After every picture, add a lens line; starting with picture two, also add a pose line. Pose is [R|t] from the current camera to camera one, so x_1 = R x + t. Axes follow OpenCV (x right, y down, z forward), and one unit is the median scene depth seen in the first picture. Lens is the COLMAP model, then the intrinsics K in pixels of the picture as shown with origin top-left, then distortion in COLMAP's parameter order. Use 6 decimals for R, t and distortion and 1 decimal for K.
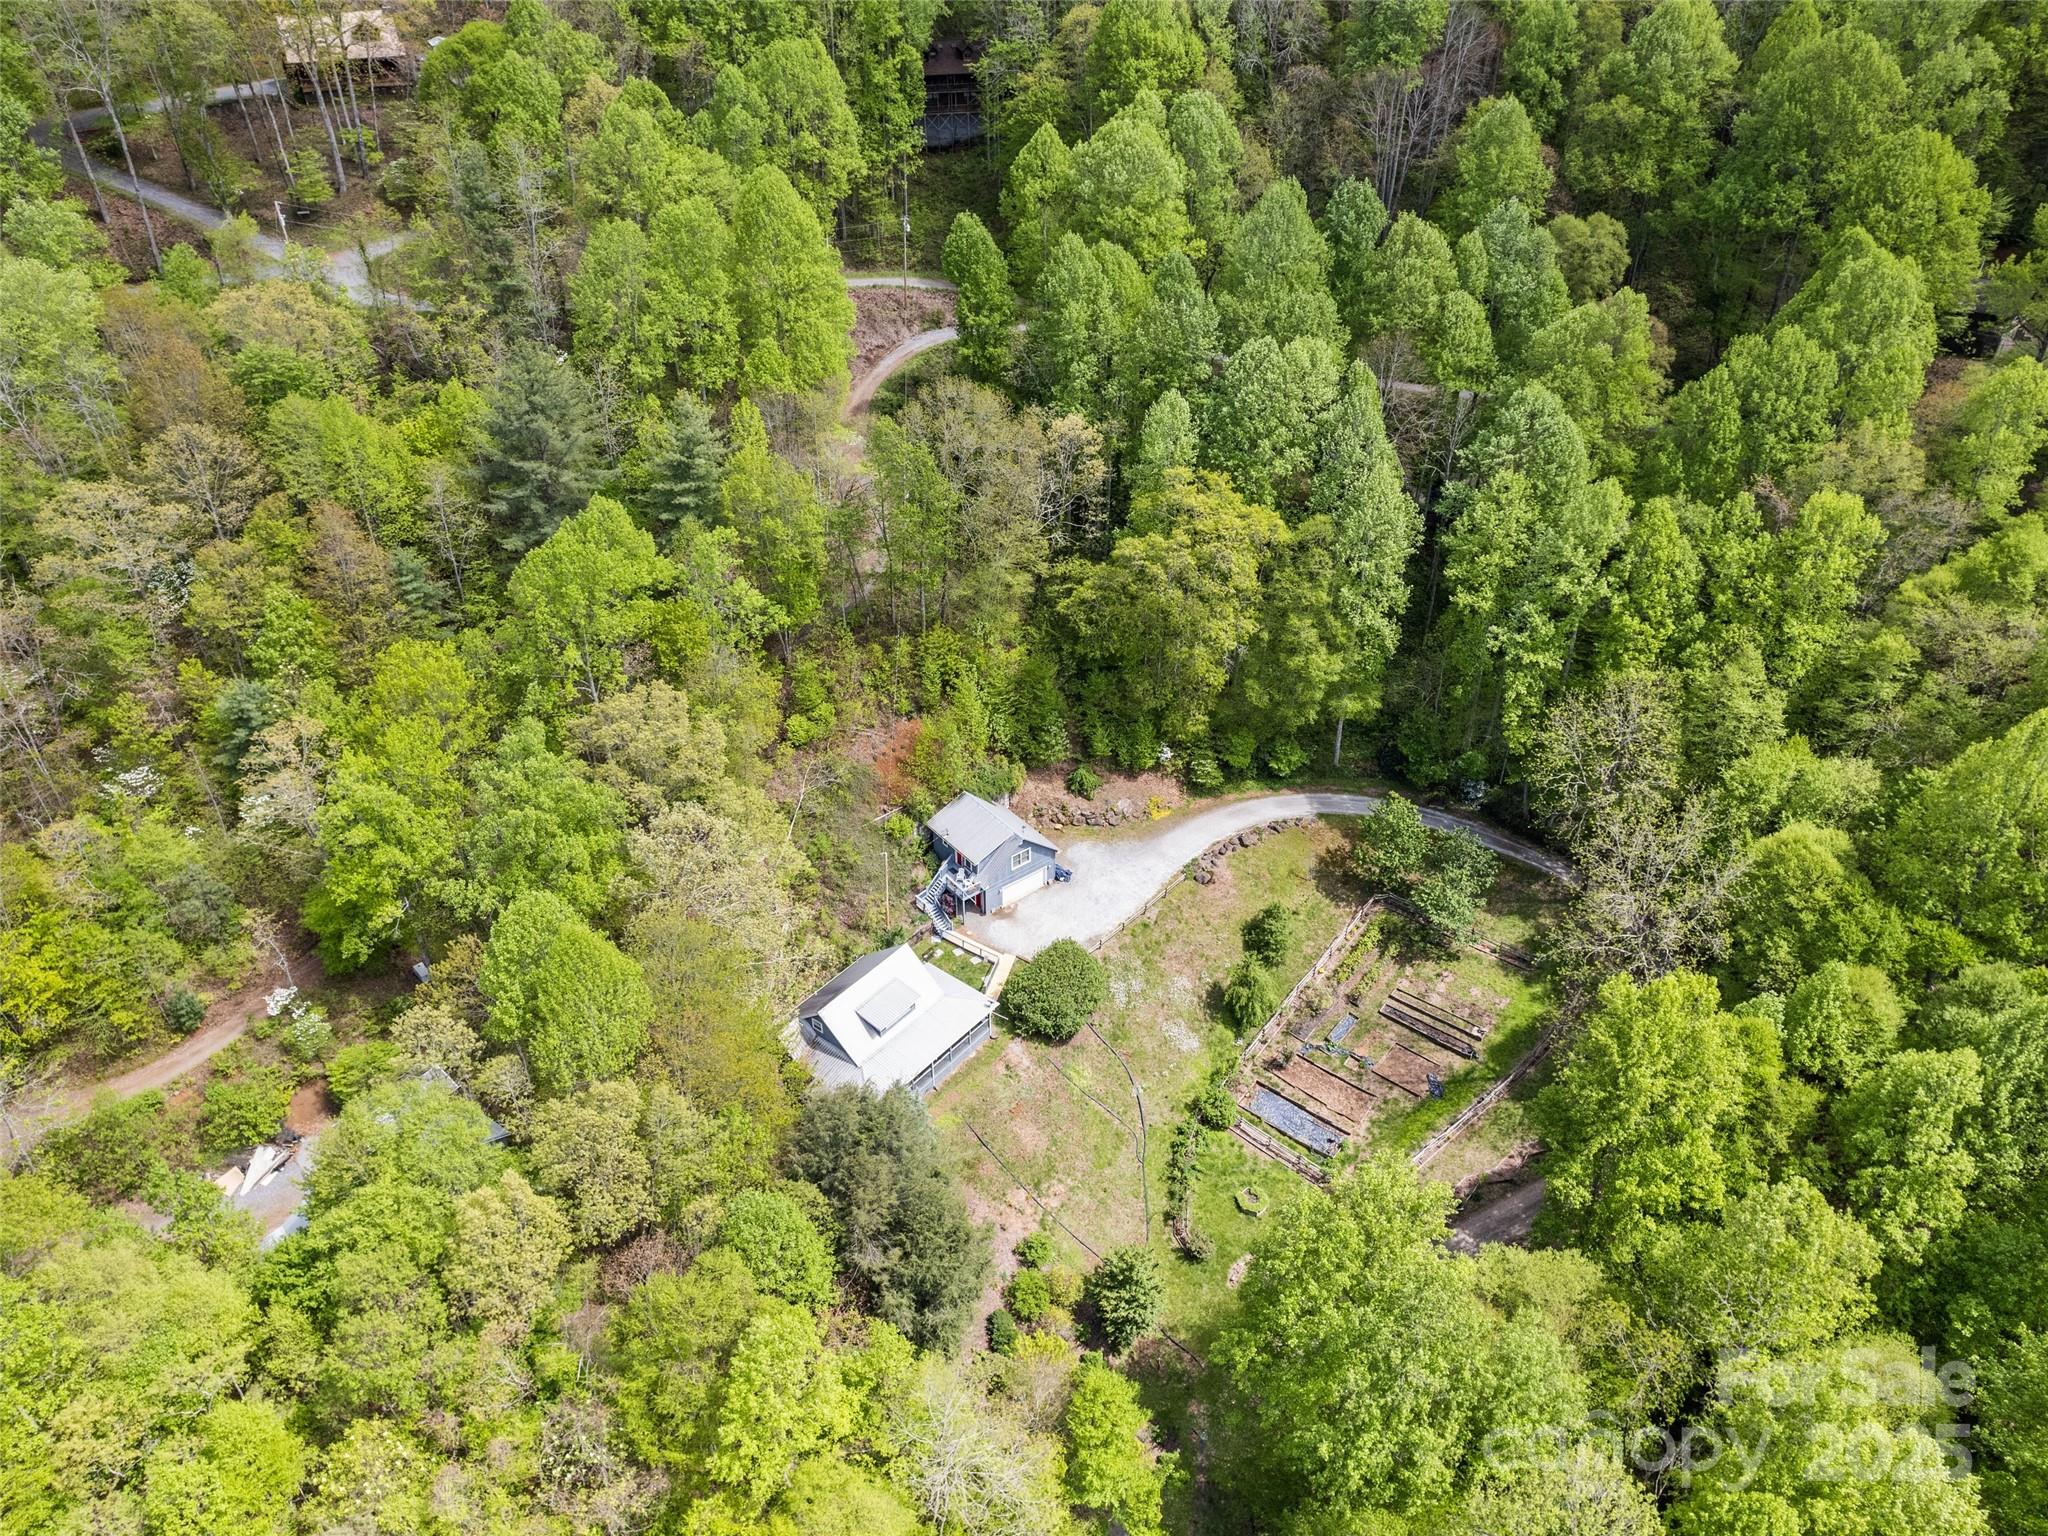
lens RADIAL K [[1489.4, 0, 1020.8], [0, 1489.4, 777.3], [0, 0, 1]] dist [-0.060443, 0.038515]
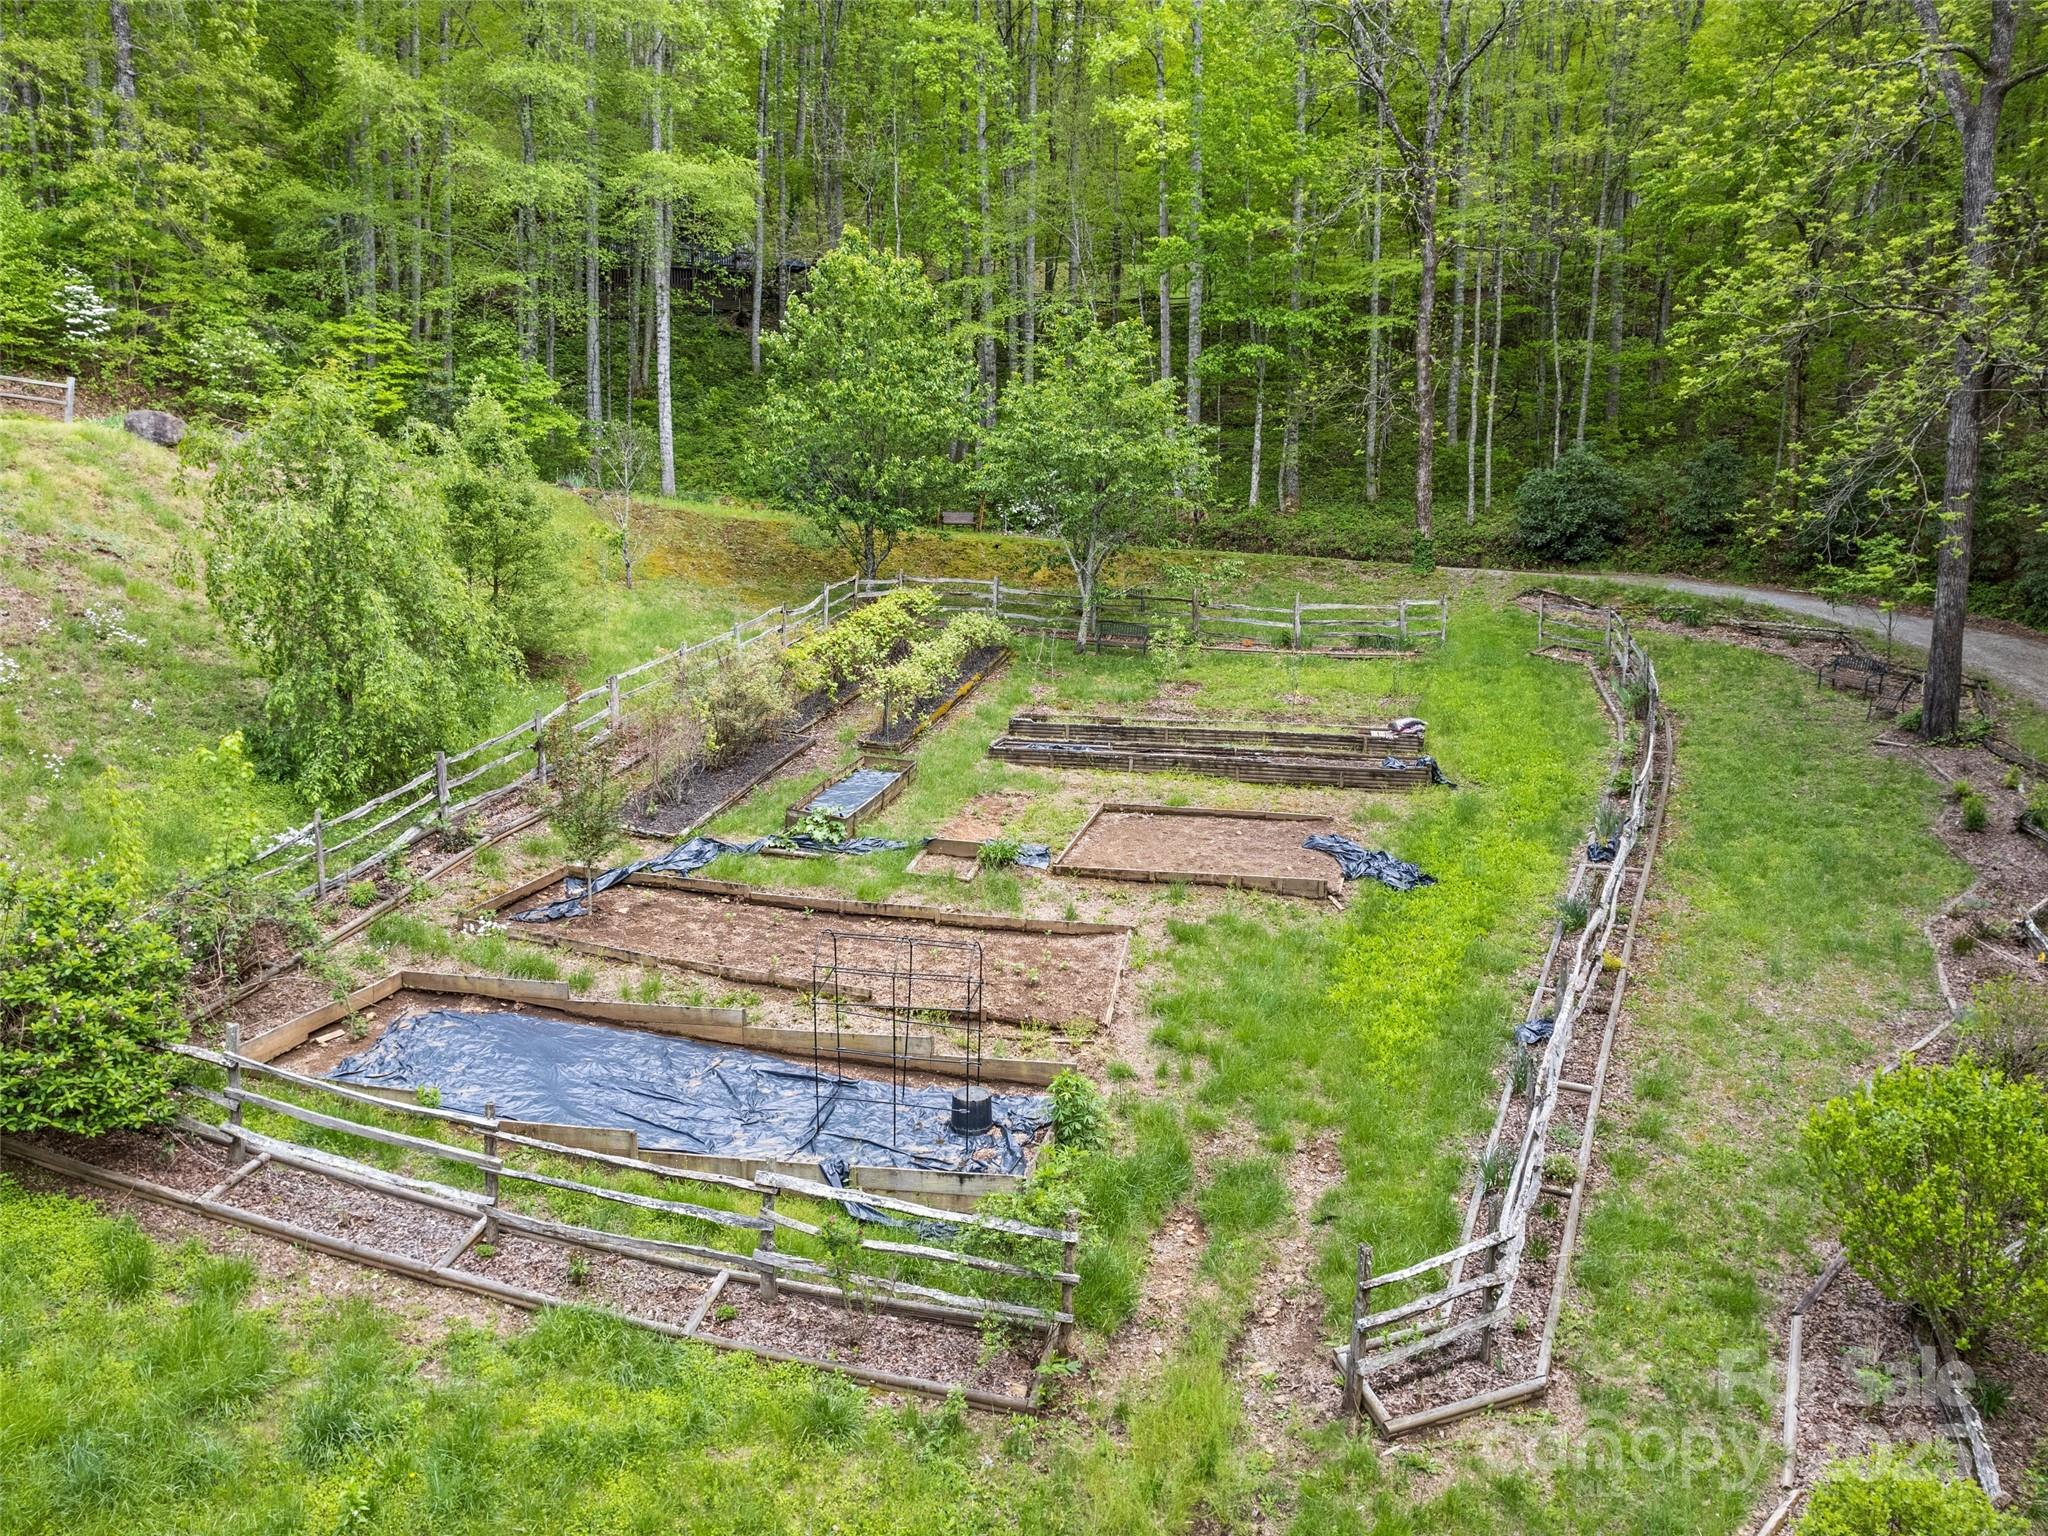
lens RADIAL K [[1489.4, 0, 1041.1], [0, 1489.4, 780.8], [0, 0, 1]] dist [-0.060443, 0.038515]
pose [[0.891306, -0.052847, 0.450312, 0.148914], [0.258348, 0.875378, -0.408619, 0.264338], [-0.372599, 0.480541, 0.793883, 0.836424]]
